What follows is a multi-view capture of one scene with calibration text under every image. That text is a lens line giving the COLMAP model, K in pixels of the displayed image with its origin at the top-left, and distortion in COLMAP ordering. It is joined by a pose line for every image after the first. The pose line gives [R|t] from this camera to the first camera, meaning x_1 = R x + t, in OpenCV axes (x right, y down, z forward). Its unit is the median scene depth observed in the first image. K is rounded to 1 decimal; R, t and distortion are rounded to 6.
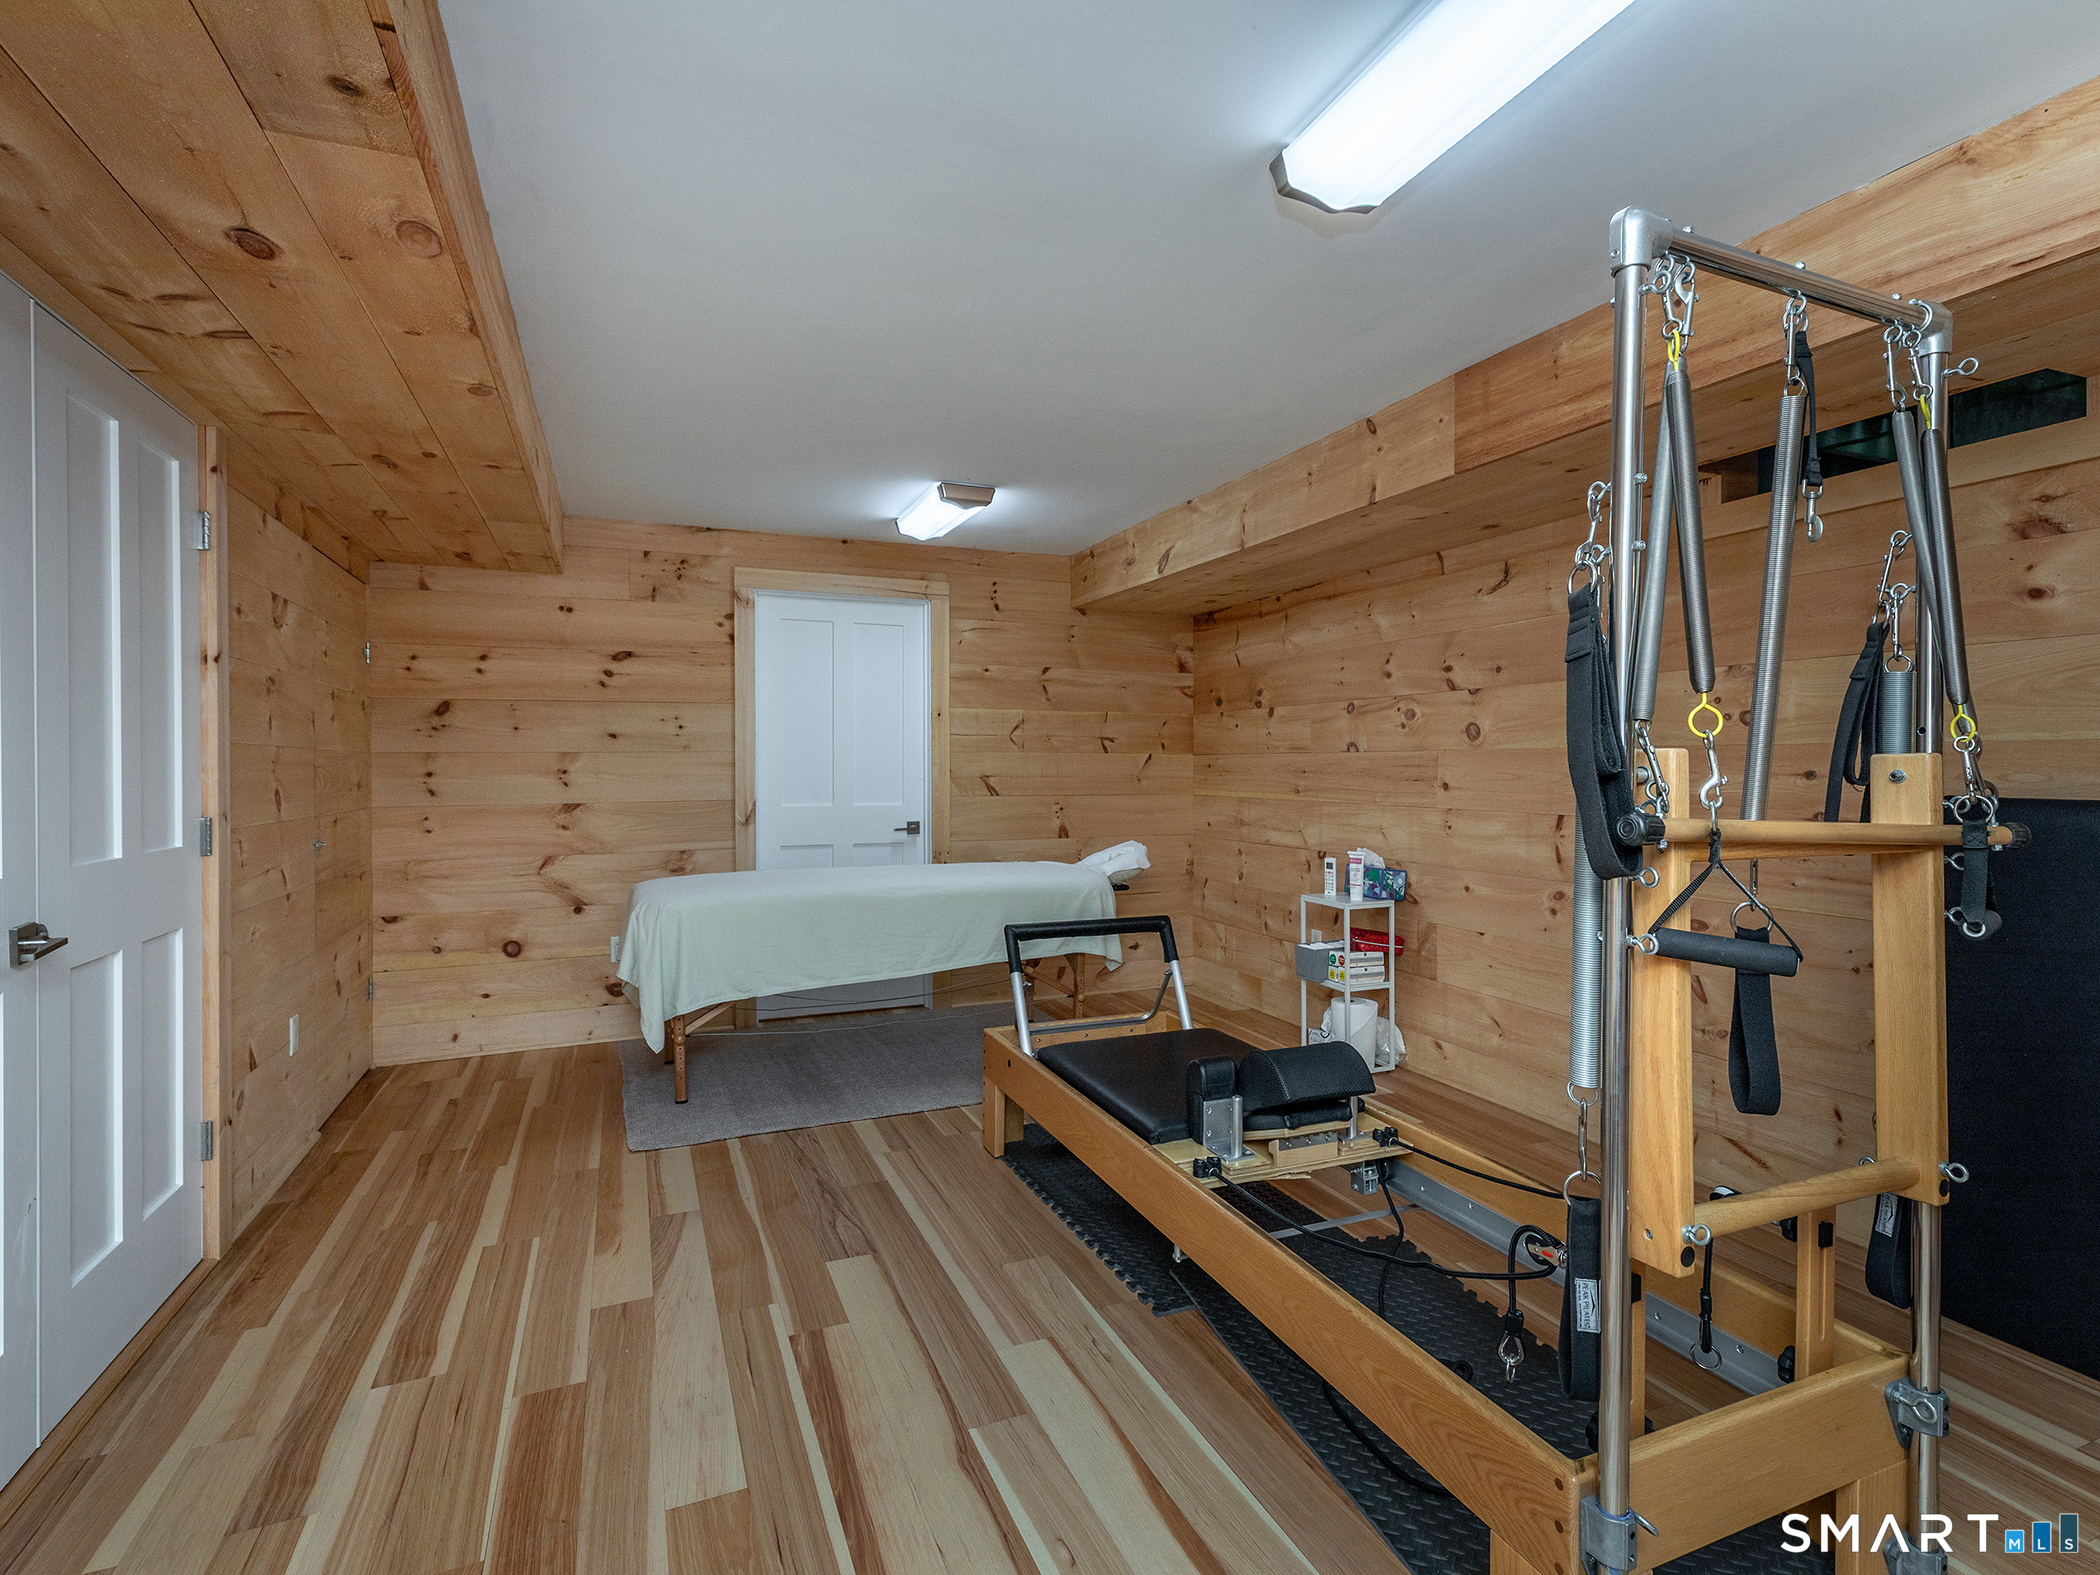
lens RADIAL K [[1028.0, 0, 1056.9], [0, 1028.0, 781.2], [0, 0, 1]] dist [-0.002212, -0.000245]
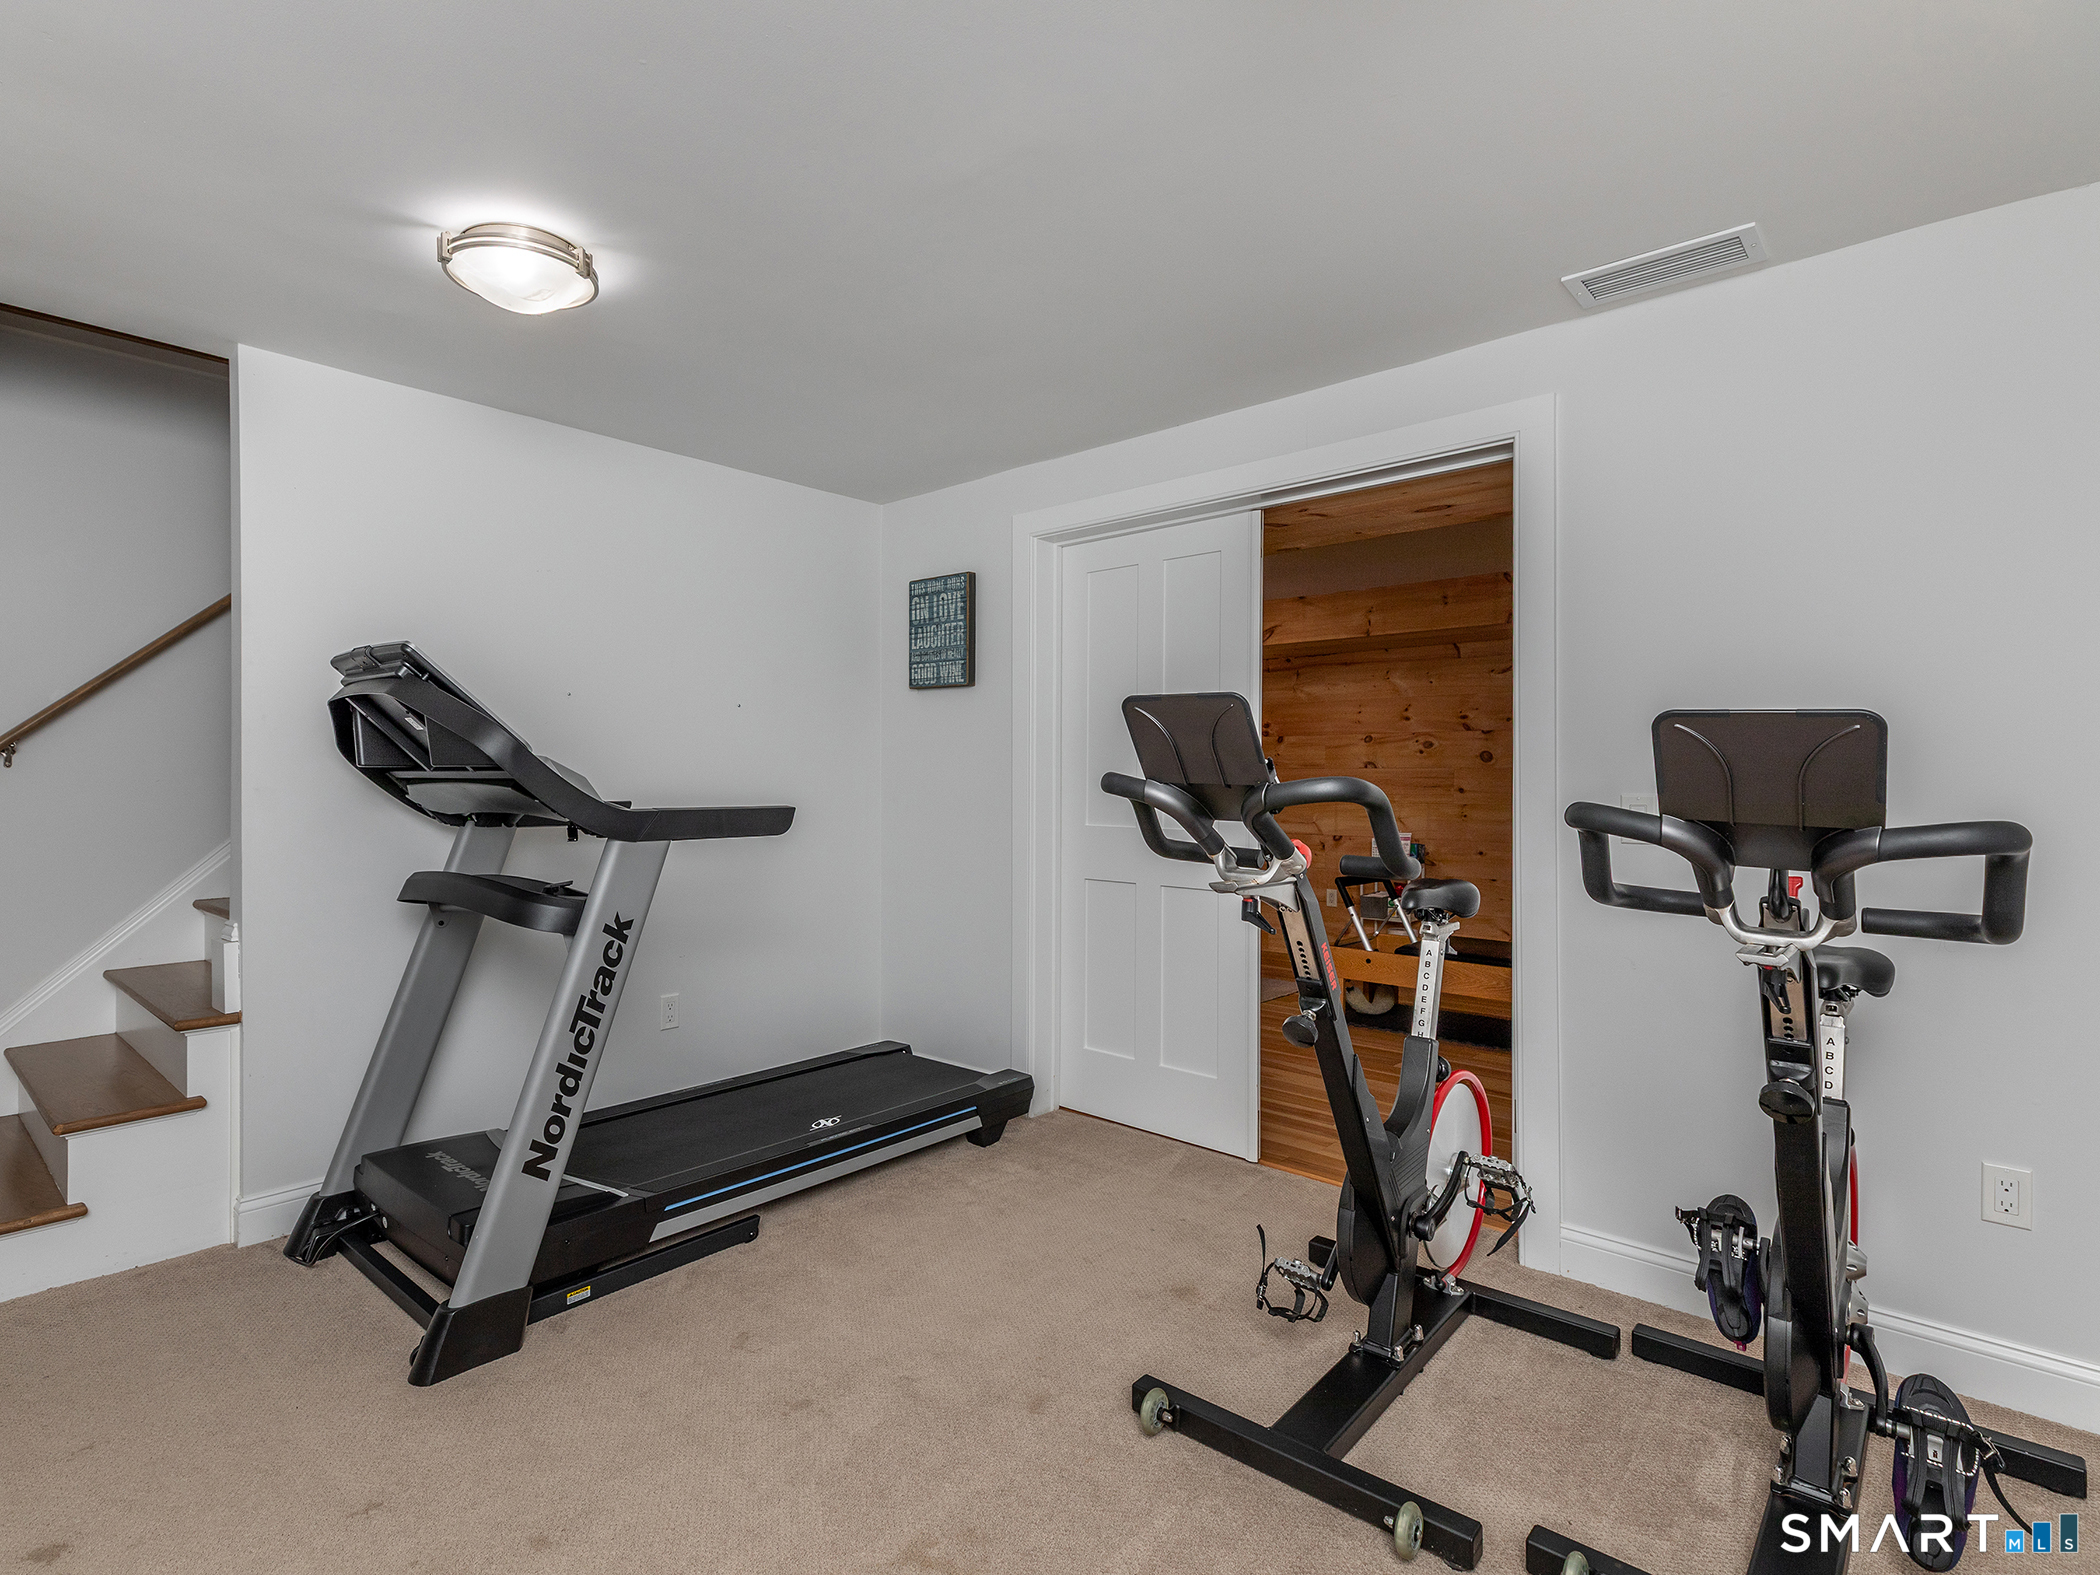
lens RADIAL K [[1028.0, 0, 1043.2], [0, 1028.0, 781.9], [0, 0, 1]] dist [-0.002212, -0.000245]
pose [[0.898348, -0.005536, 0.439250, -0.844462], [0.011002, 0.999890, -0.009898, 0.000692], [-0.439147, 0.013725, 0.898311, -0.142091]]
